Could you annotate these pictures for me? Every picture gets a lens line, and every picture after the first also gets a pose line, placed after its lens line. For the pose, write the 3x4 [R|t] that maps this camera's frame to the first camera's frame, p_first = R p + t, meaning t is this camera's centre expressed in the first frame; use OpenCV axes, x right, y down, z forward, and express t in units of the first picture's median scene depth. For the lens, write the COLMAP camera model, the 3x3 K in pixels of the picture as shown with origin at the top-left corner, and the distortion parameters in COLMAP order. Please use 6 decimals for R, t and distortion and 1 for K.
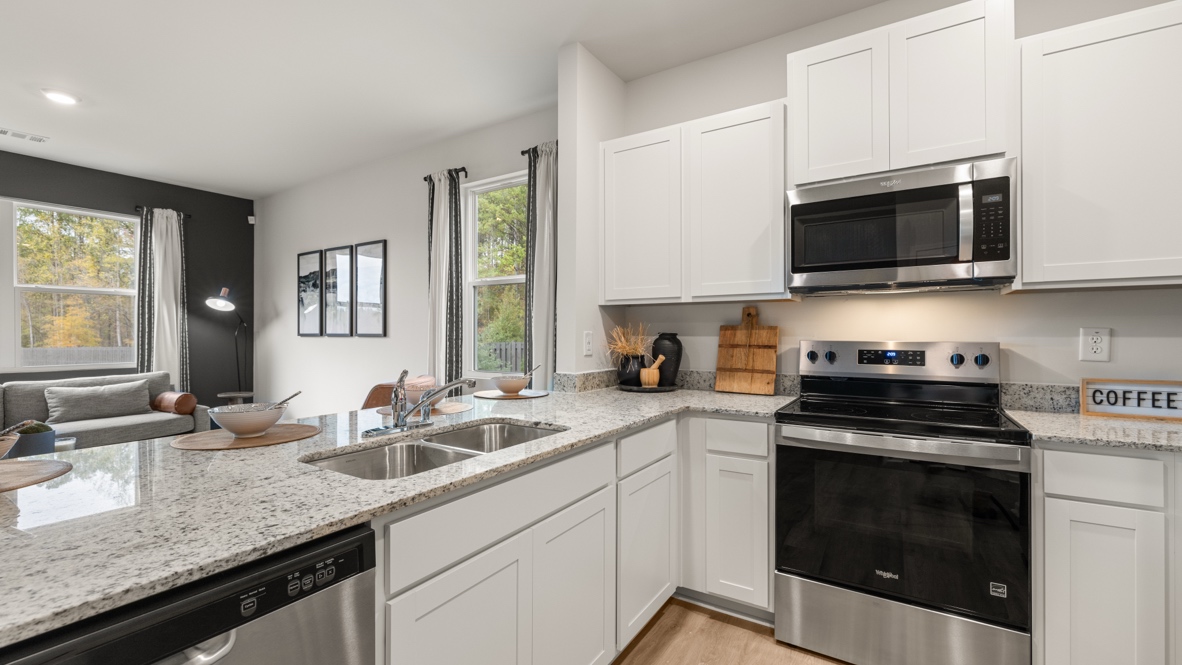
lens RADIAL K [[496.0, 0, 587.4], [0, 496.0, 327.1], [0, 0, 1]] dist [0.000446, 0.000326]
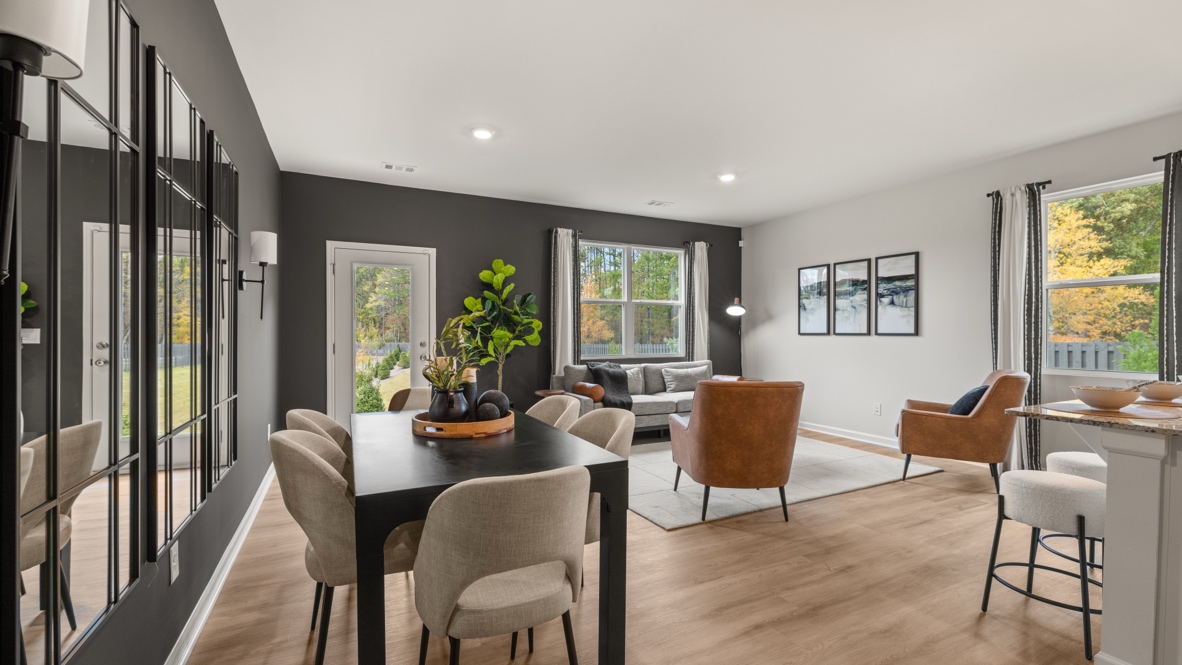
lens RADIAL K [[496.0, 0, 591.1], [0, 496.0, 335.2], [0, 0, 1]] dist [0.000446, 0.000326]
pose [[0.857723, 0.002186, -0.514107, -0.543063], [0.007032, 0.999848, 0.015983, -0.006477], [0.514063, -0.017324, 0.857577, -0.448031]]
